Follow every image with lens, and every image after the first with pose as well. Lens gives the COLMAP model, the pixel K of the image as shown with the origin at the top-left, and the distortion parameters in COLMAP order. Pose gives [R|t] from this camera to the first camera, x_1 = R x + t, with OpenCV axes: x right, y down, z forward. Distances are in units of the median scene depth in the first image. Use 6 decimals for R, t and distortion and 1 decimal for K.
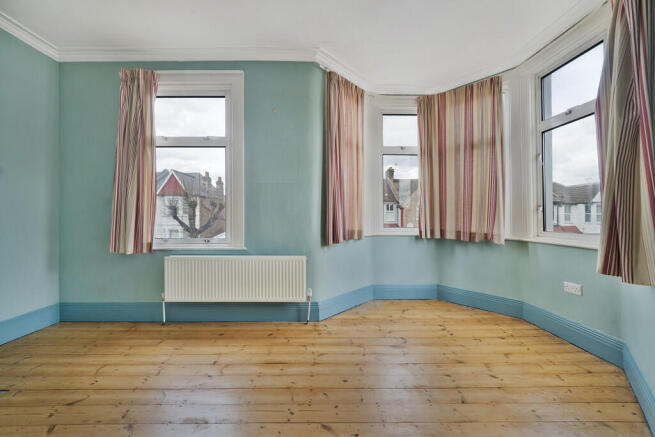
lens RADIAL K [[240.3, 0, 325.5], [0, 240.3, 216.1], [0, 0, 1]] dist [-0.000990, -0.000018]
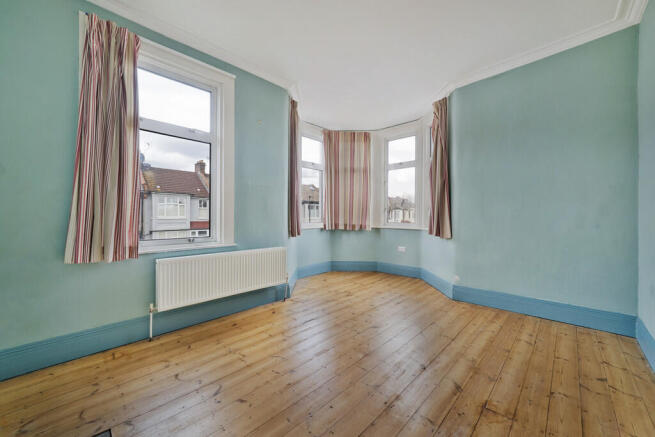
lens RADIAL K [[240.3, 0, 325.5], [0, 240.3, 216.1], [0, 0, 1]] dist [-0.000990, -0.000018]
pose [[0.724284, -0.001798, 0.689499, -0.759836], [-0.006554, 0.999933, 0.009492, -0.002562], [-0.689470, -0.011394, 0.724224, -0.040124]]
